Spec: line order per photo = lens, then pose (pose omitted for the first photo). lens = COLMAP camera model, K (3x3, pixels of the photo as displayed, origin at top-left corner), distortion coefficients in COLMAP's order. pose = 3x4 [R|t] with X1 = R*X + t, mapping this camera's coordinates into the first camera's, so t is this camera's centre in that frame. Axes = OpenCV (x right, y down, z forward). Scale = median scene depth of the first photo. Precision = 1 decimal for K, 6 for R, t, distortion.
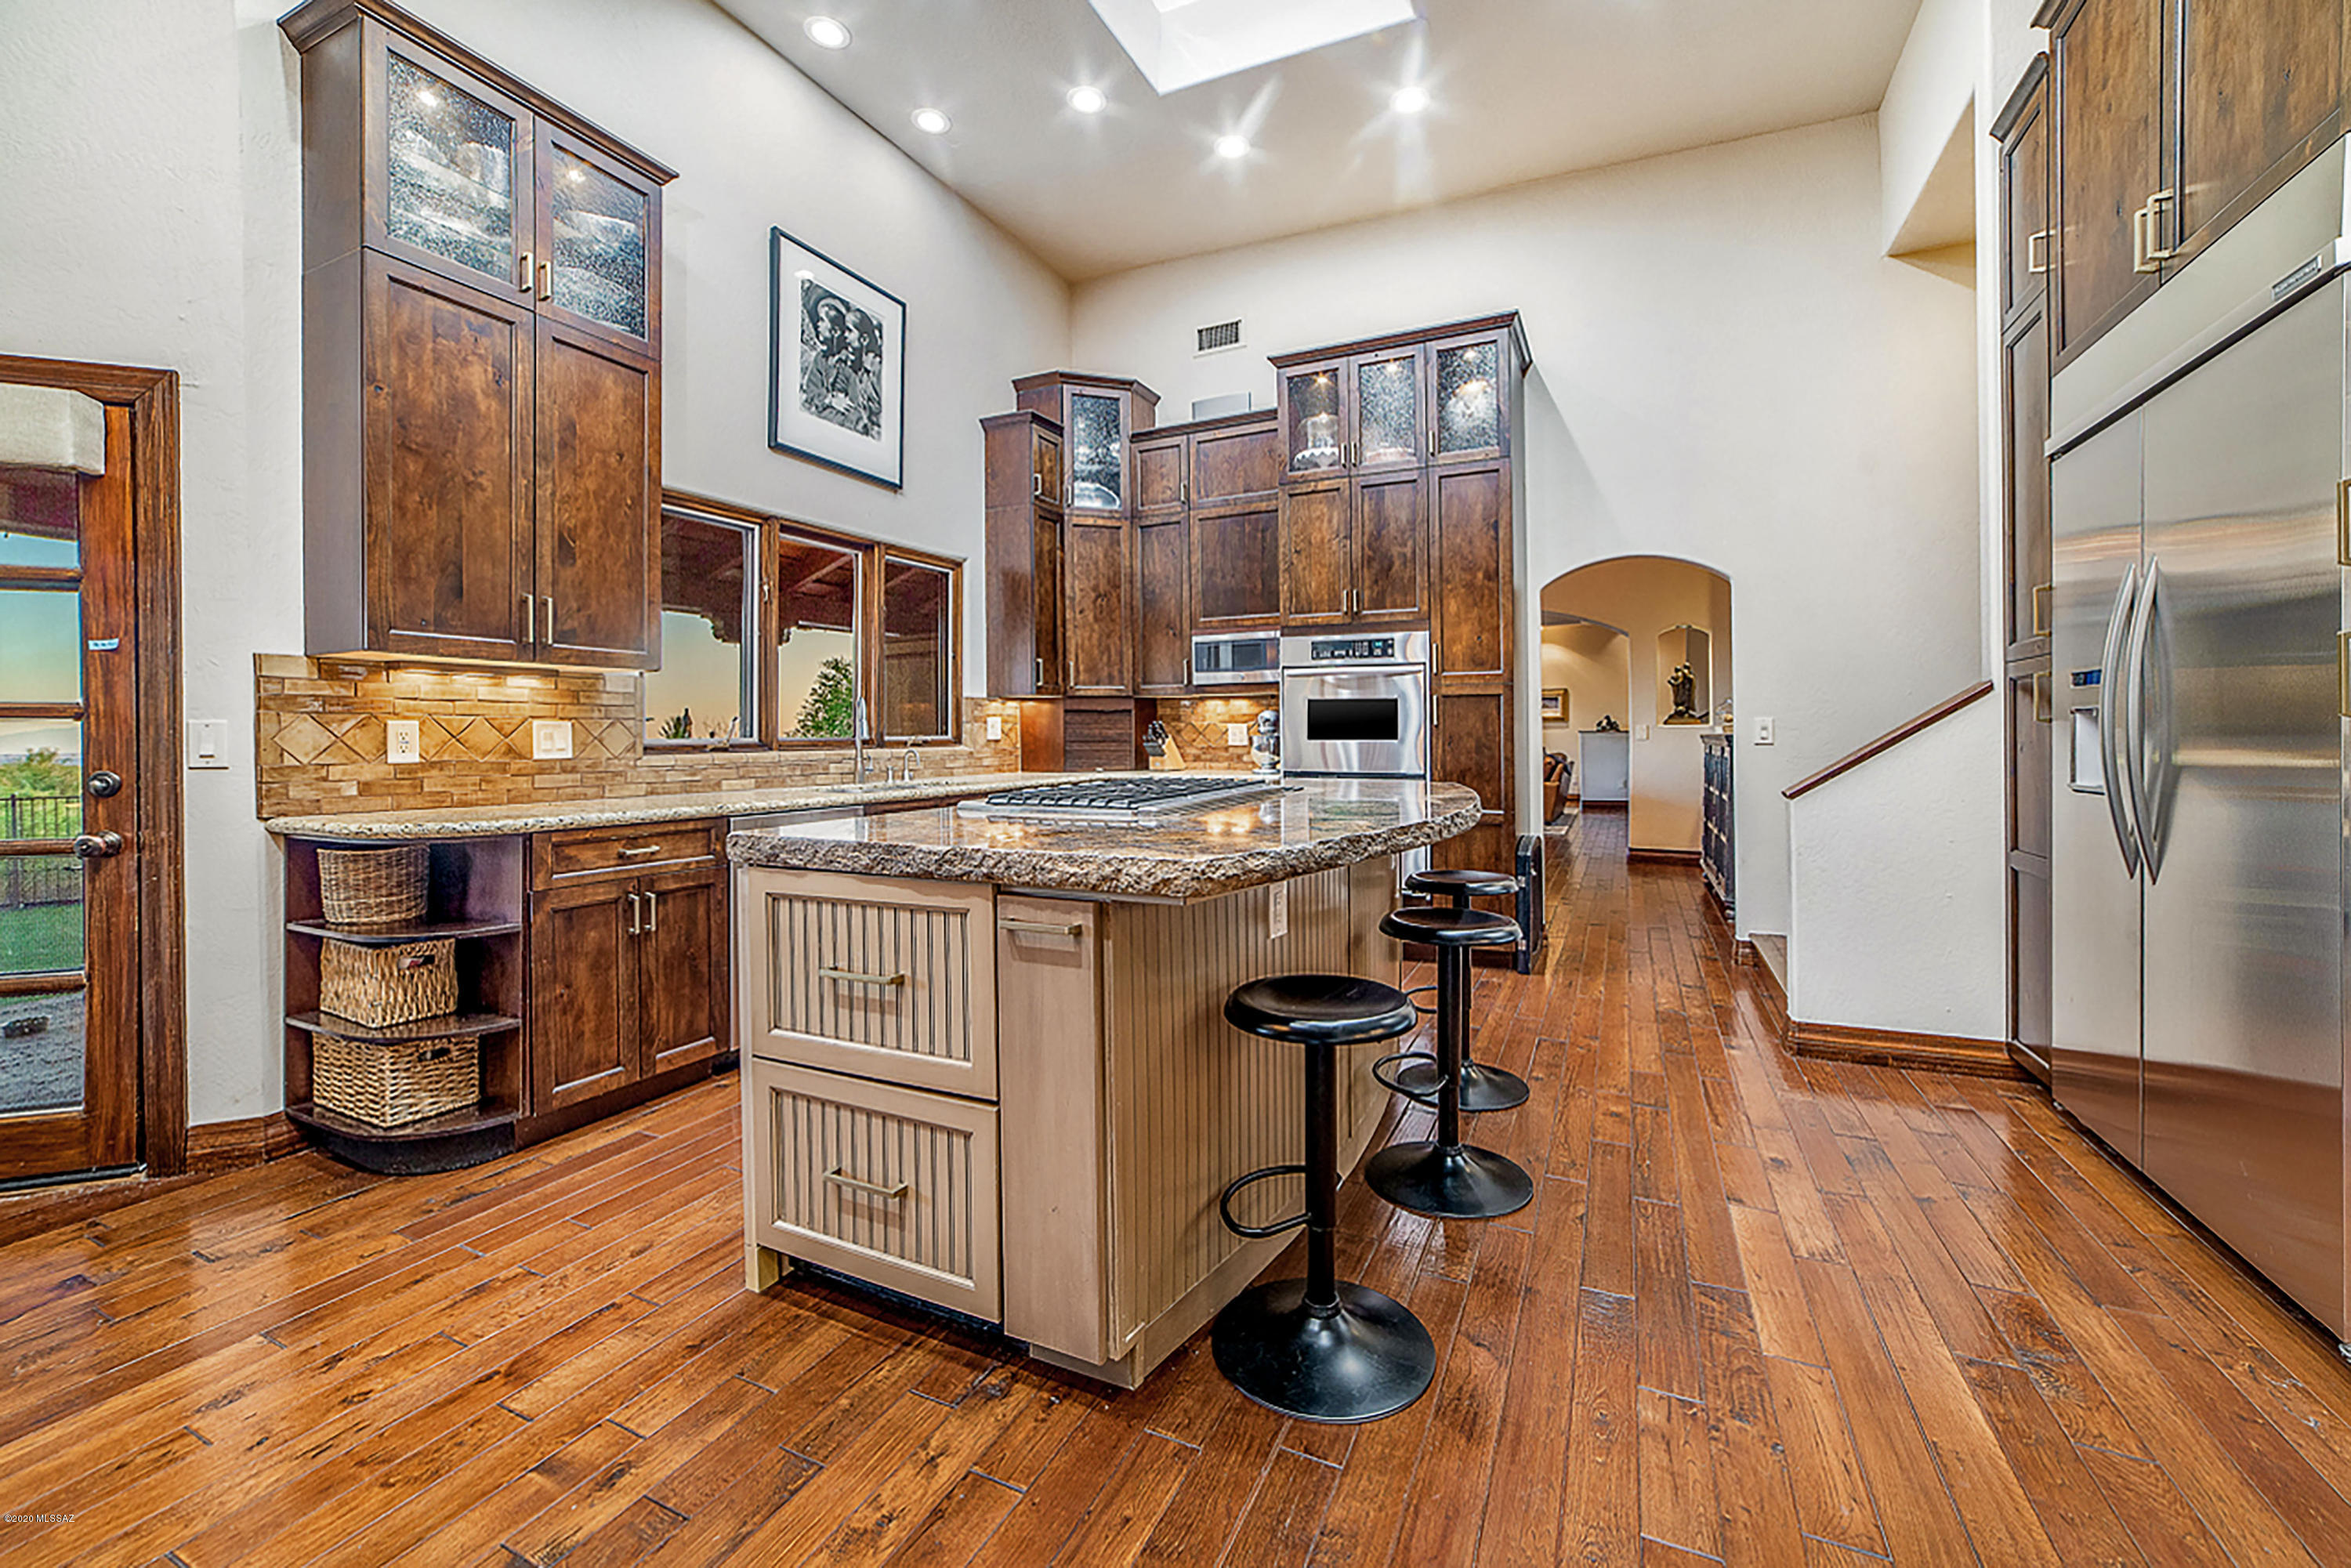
lens RADIAL K [[936.3, 0, 1163.1], [0, 936.3, 738.3], [0, 0, 1]] dist [-0.018425, 0.006248]
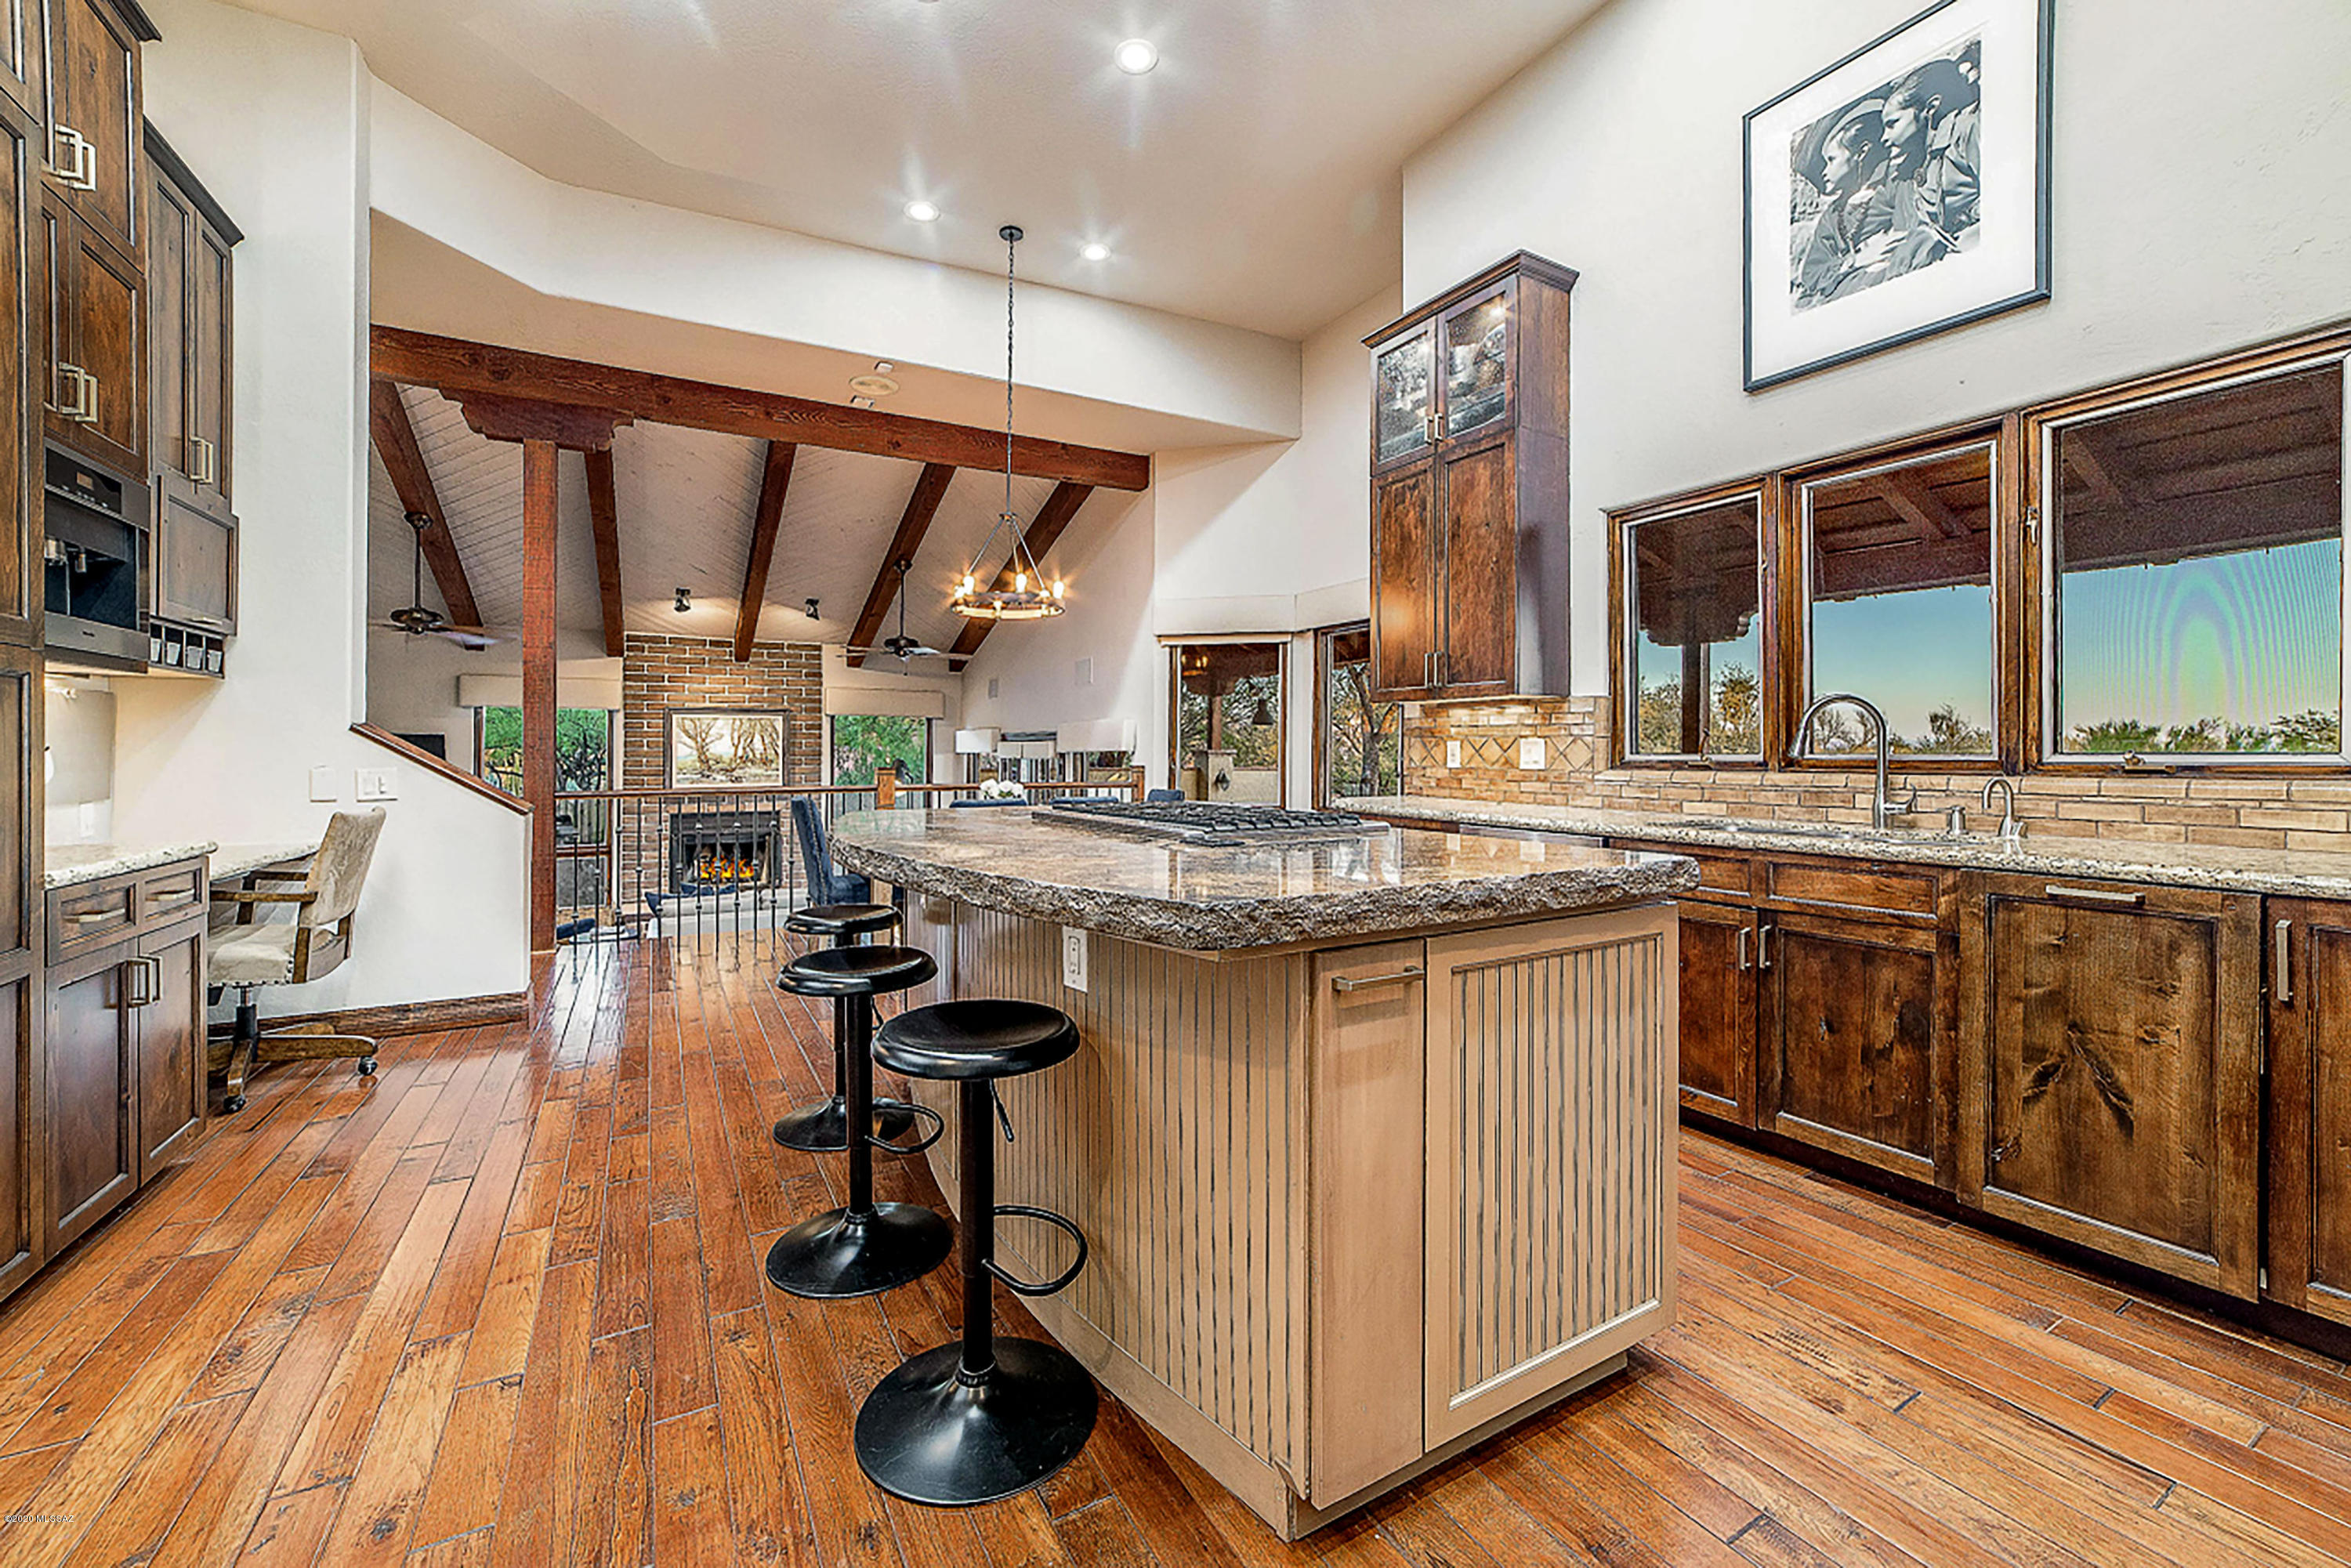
lens RADIAL K [[936.3, 0, 1173.0], [0, 936.3, 754.0], [0, 0, 1]] dist [-0.018425, 0.006248]
pose [[-0.563001, 0.008376, -0.826413, 0.491977], [-0.000729, 0.999943, 0.010632, -0.008847], [0.826456, 0.006588, -0.562963, 0.983934]]
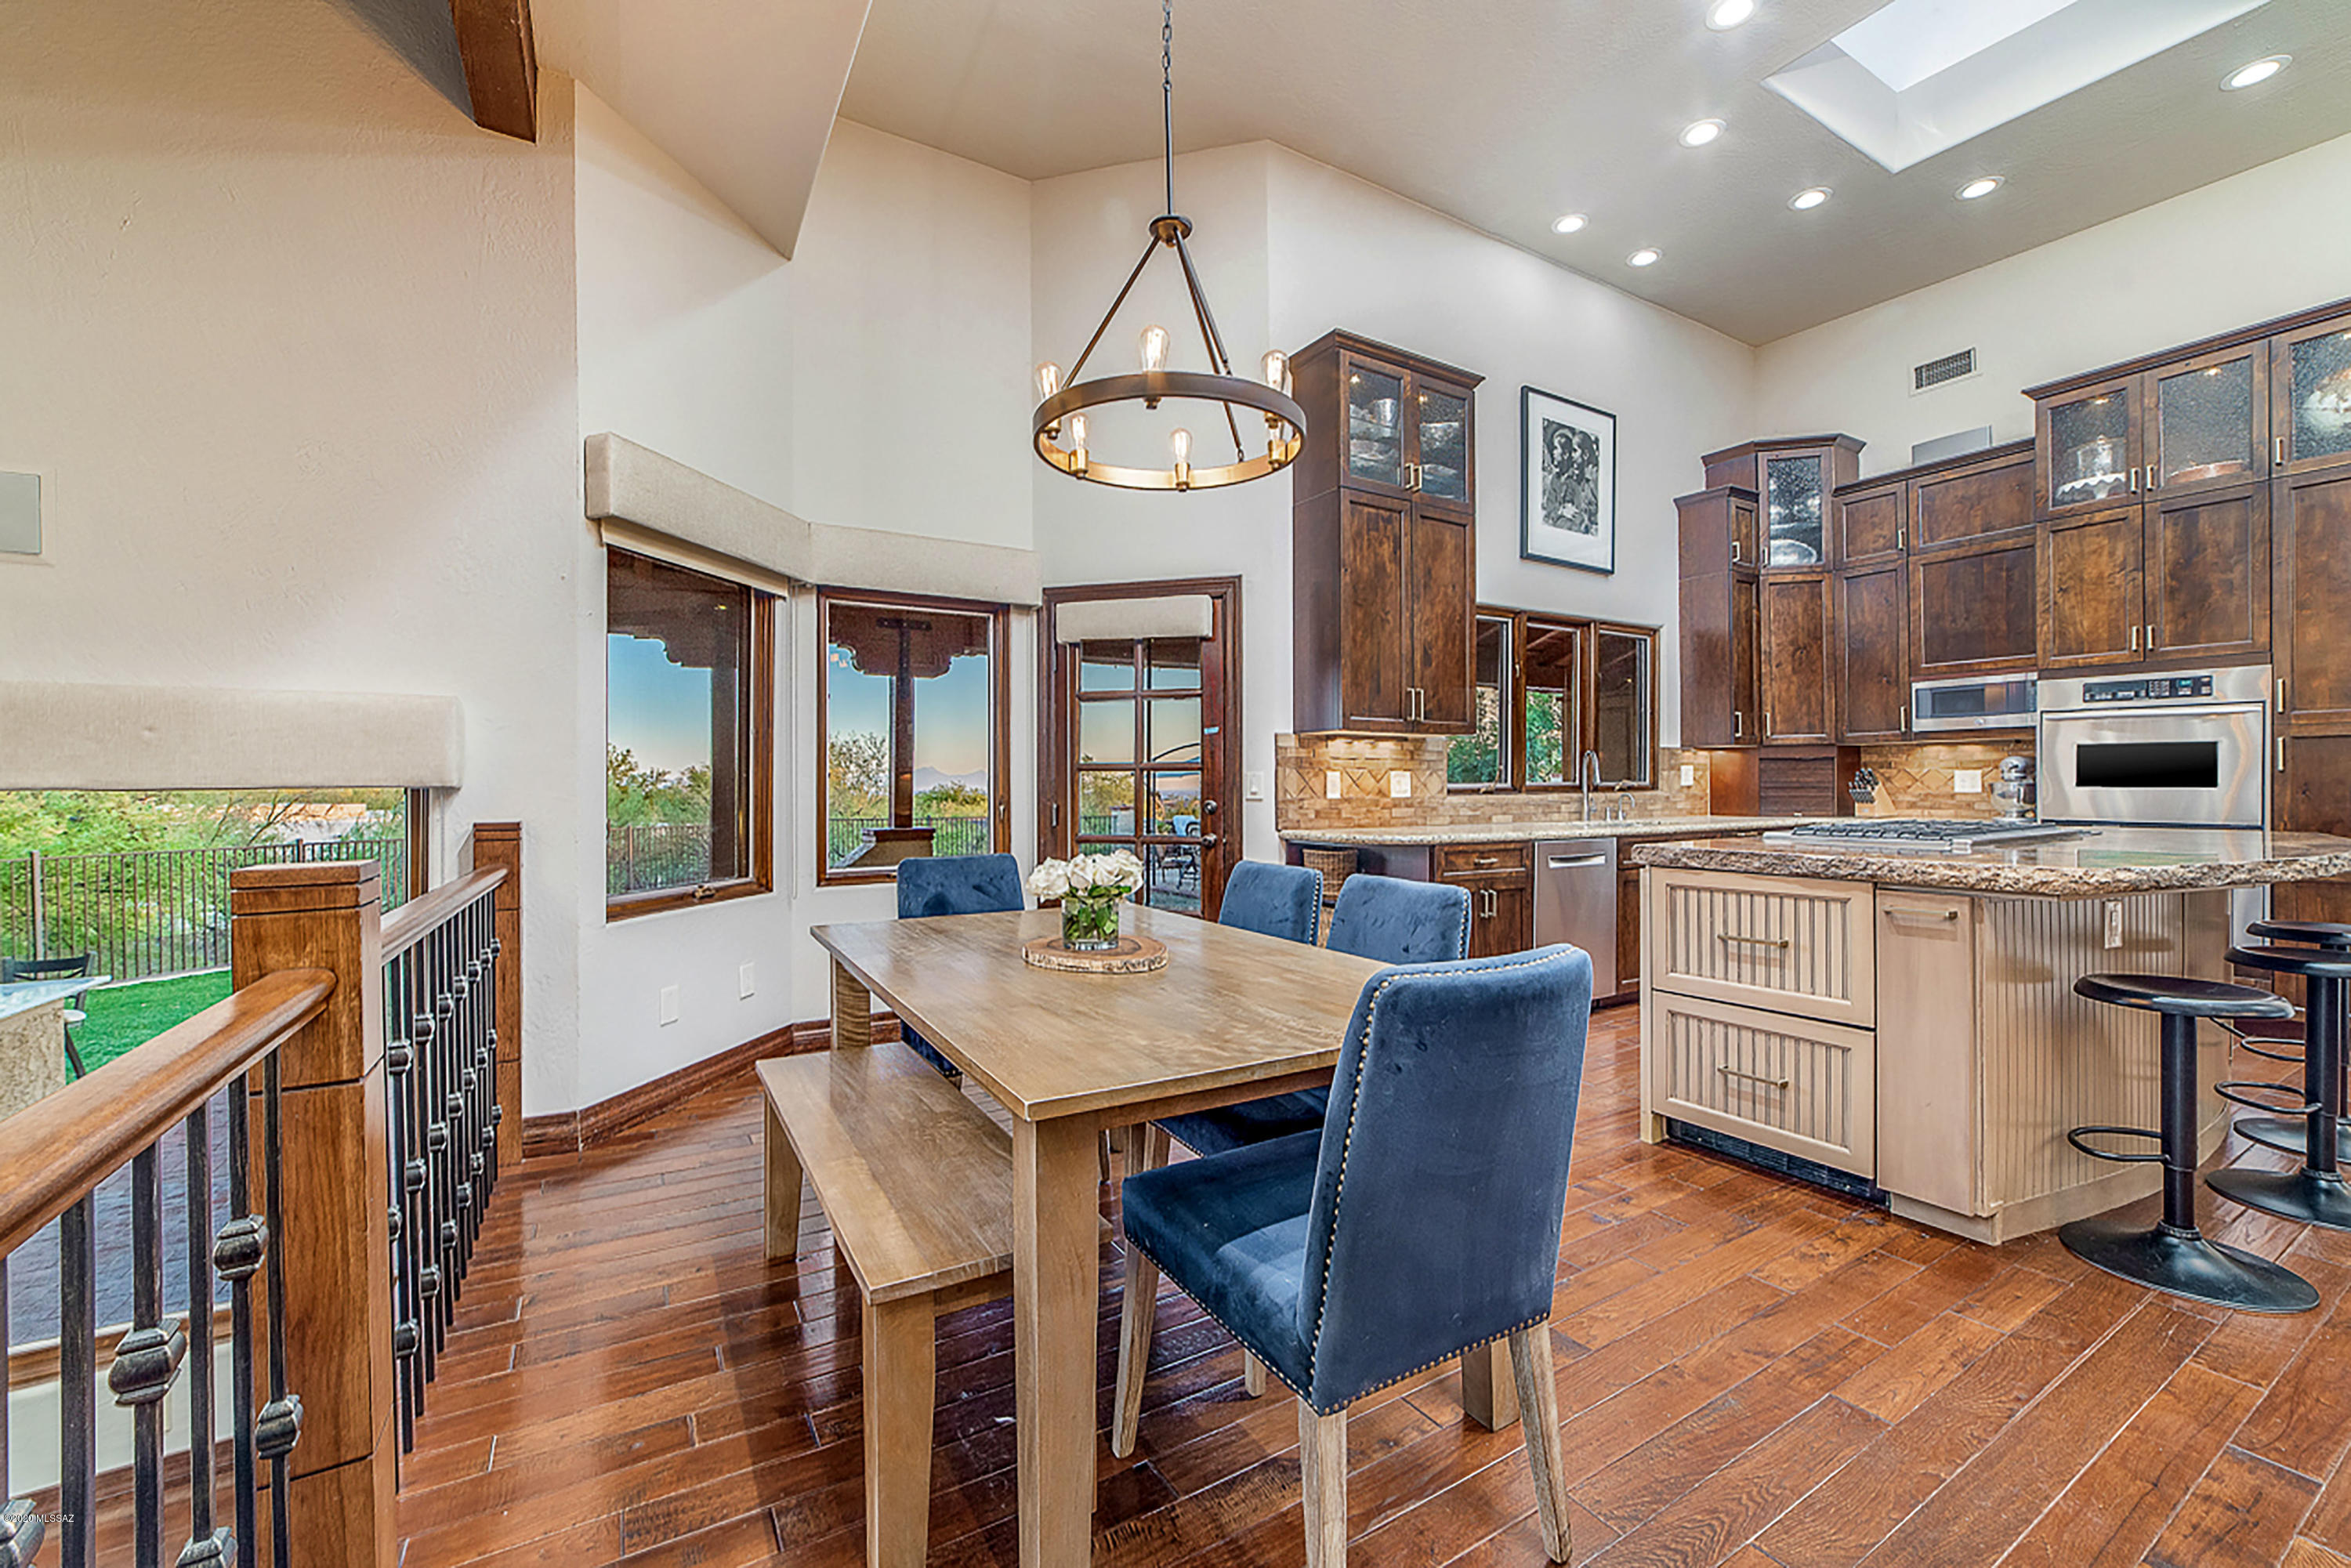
lens RADIAL K [[936.3, 0, 1160.3], [0, 936.3, 786.1], [0, 0, 1]] dist [-0.018425, 0.006248]
pose [[0.836690, 0.004949, -0.547654, -0.124440], [-0.003827, 0.999988, 0.003190, 0.000803], [0.547663, -0.000573, 0.836699, -0.332711]]
